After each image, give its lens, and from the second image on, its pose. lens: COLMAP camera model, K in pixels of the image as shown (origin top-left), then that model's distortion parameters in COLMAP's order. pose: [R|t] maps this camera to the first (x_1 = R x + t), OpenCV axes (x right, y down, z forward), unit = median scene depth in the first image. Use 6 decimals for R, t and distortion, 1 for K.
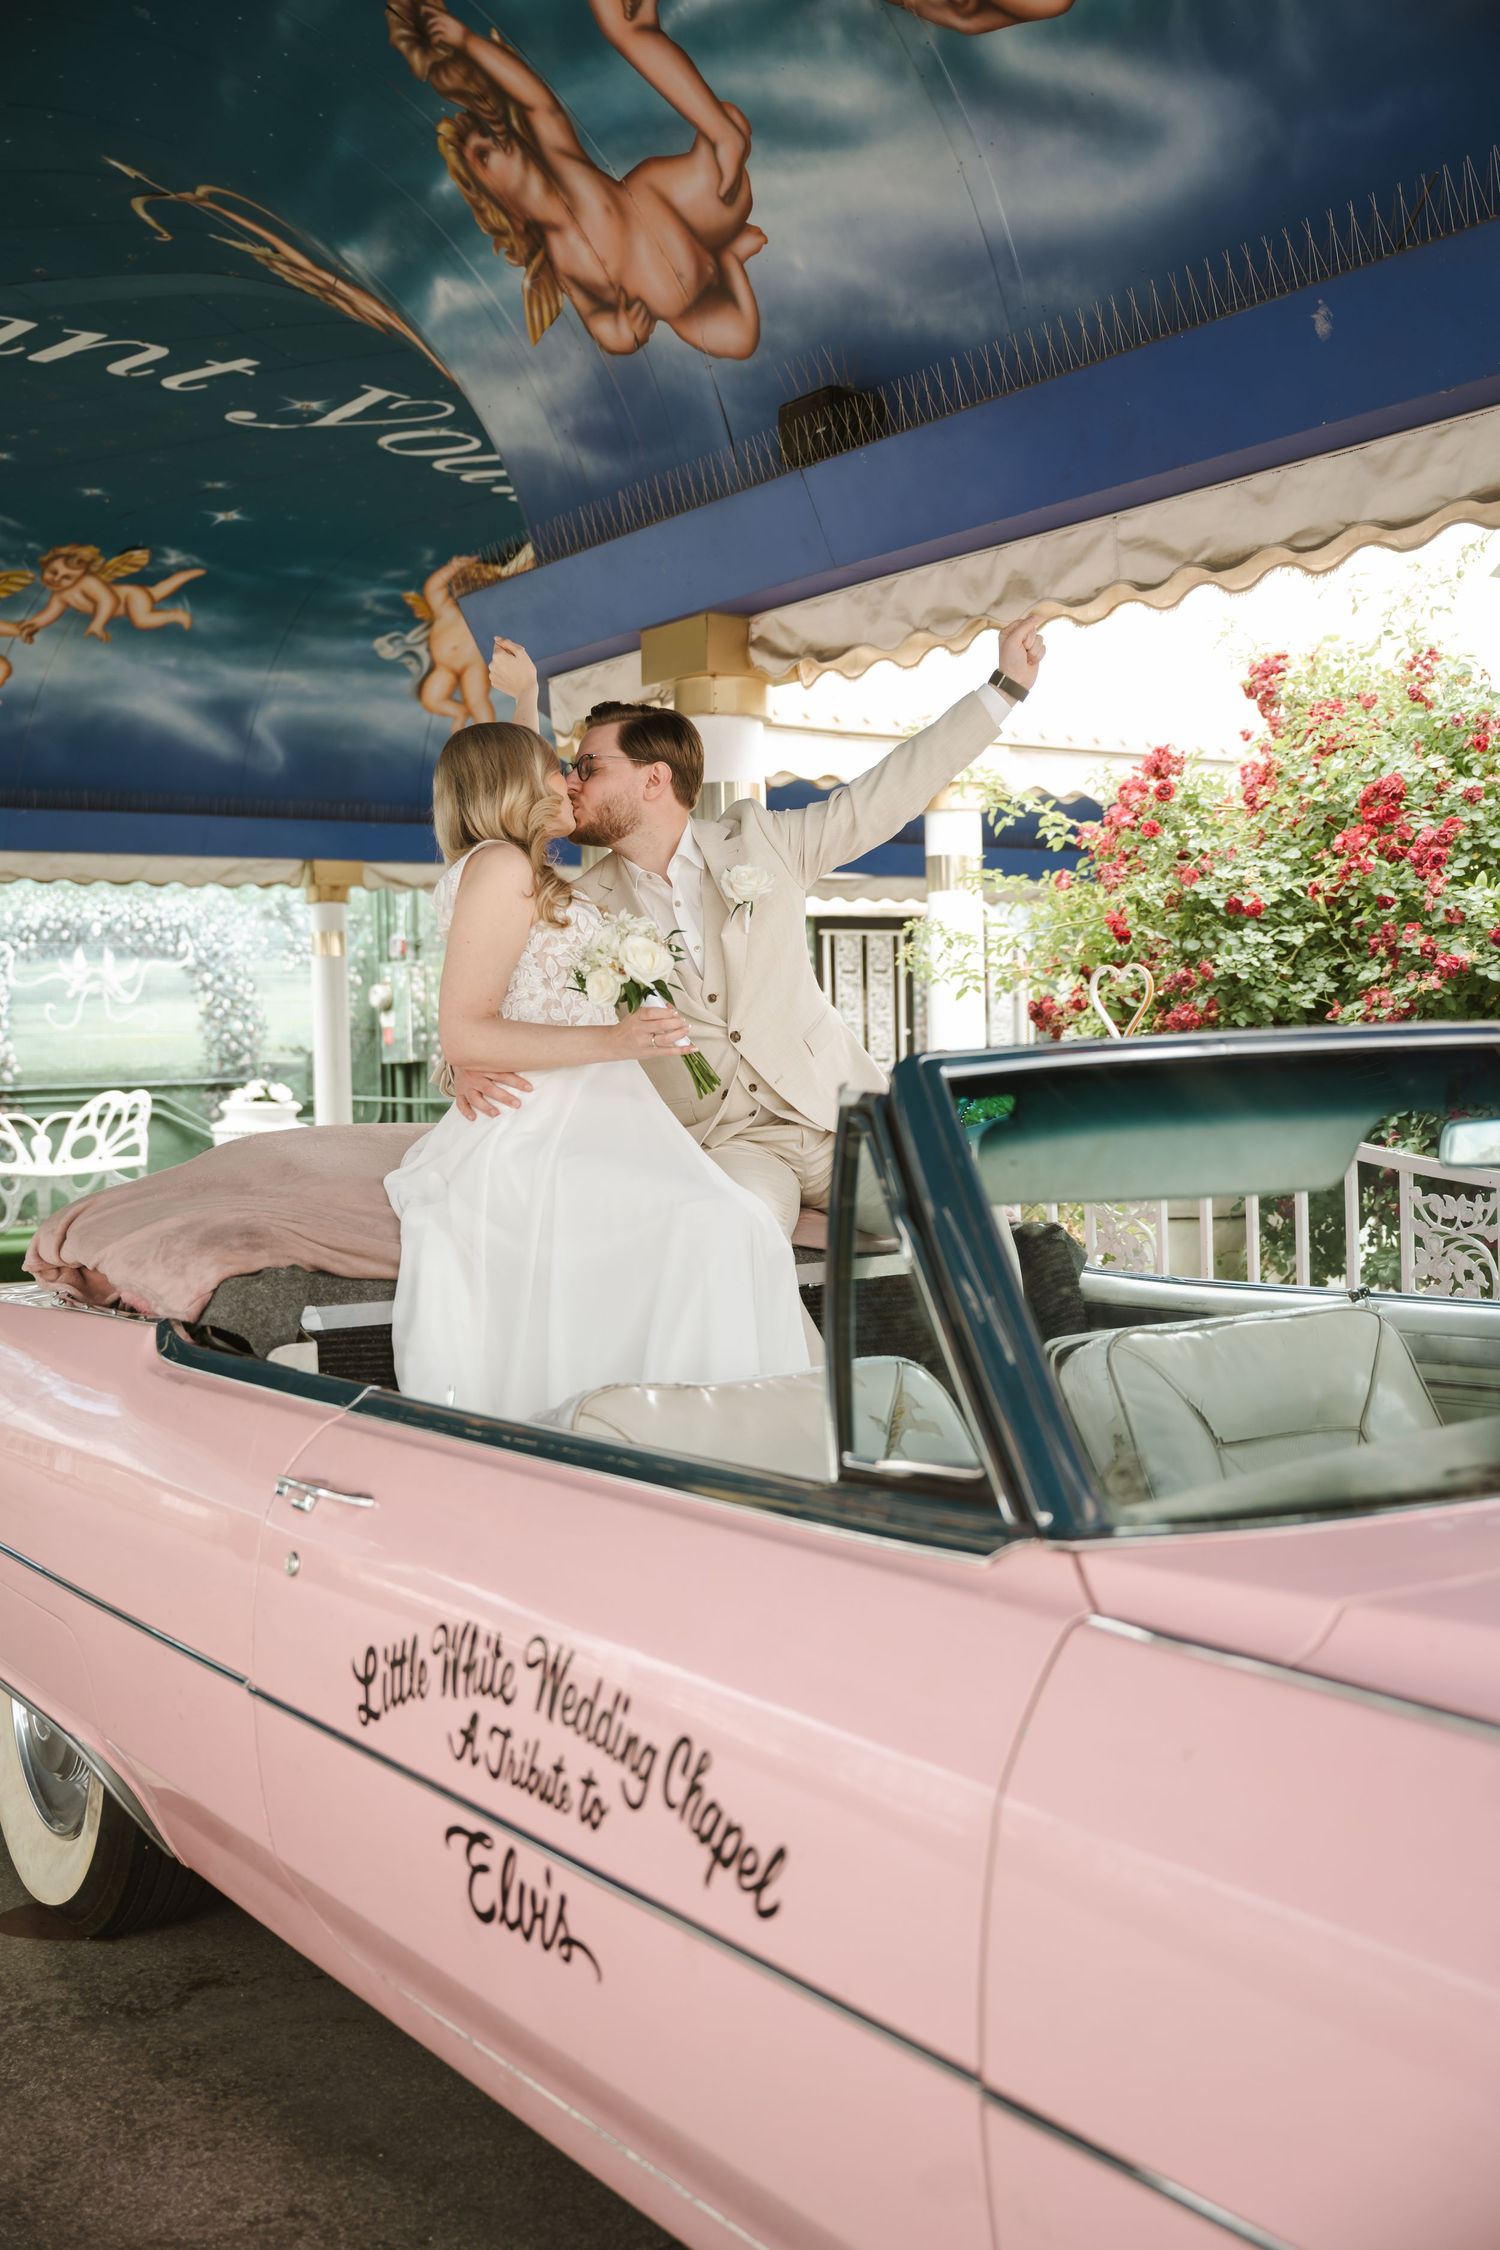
lens RADIAL K [[2142.7, 0, 748.5], [0, 2142.7, 1074.3], [0, 0, 1]] dist [-0.035810, 0.025025]
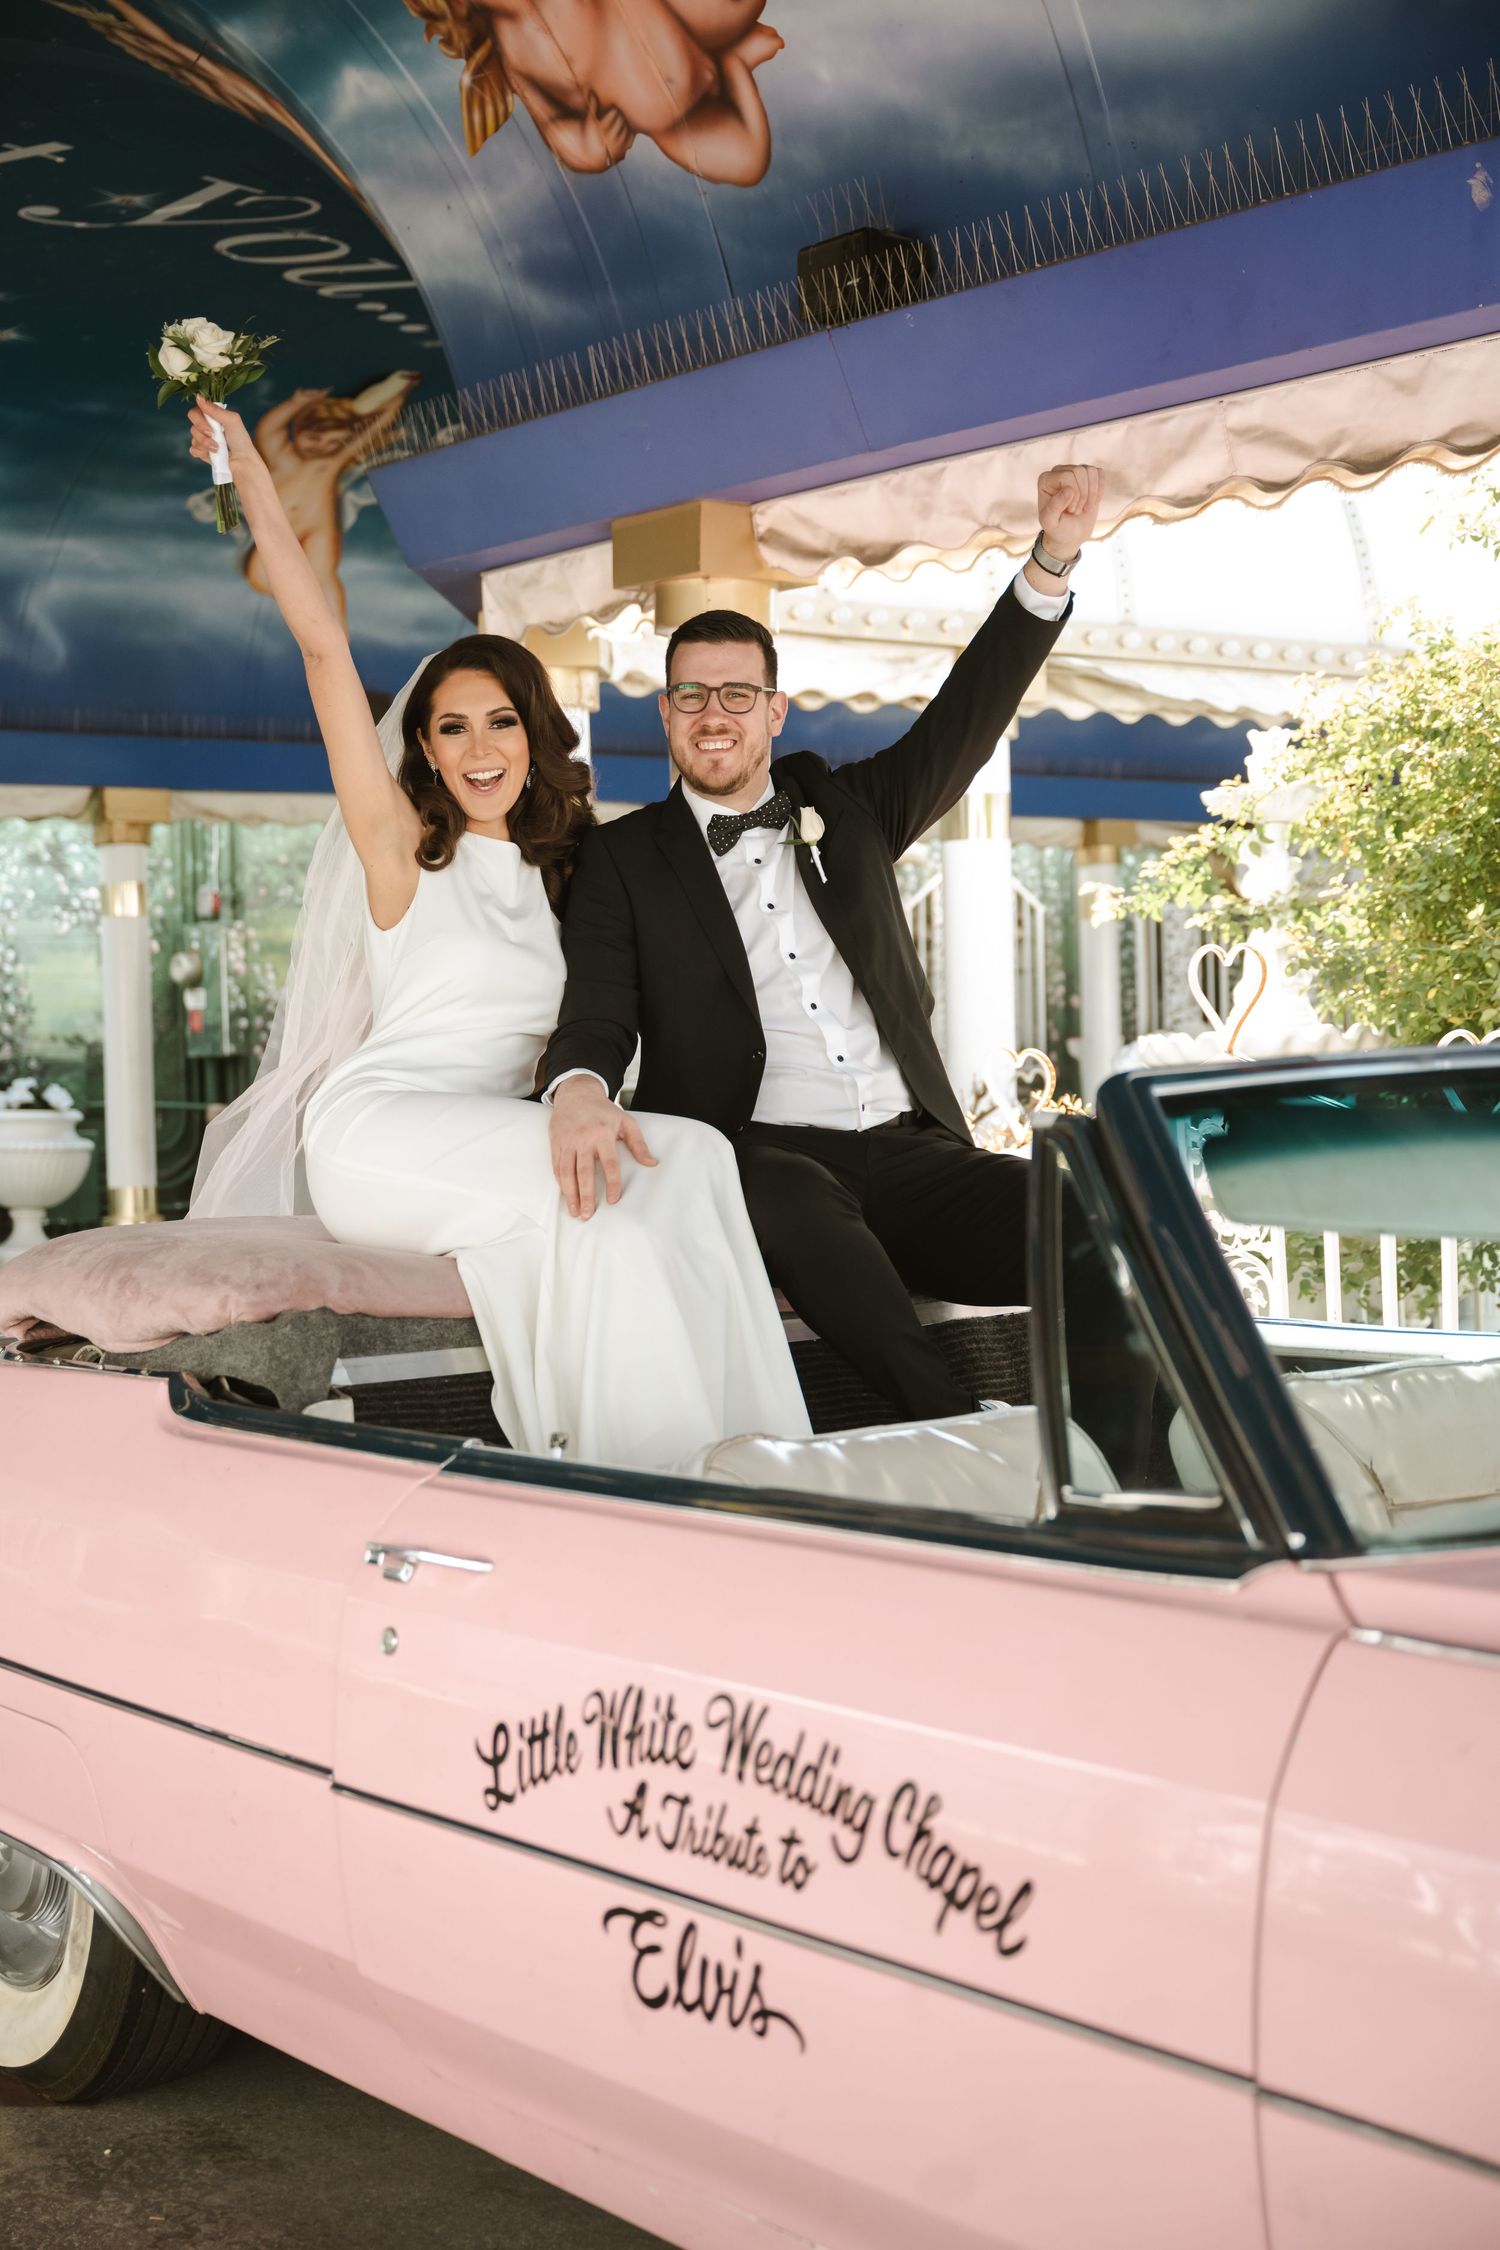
lens RADIAL K [[2940.4, 0, 805.5], [0, 2940.4, 1081.3], [0, 0, 1]] dist [-0.011488, -0.075663]
pose [[0.997992, -0.003843, 0.063227, -0.048146], [0.003496, 0.999978, 0.005597, -0.004250], [-0.063247, -0.005365, 0.997983, -0.096921]]
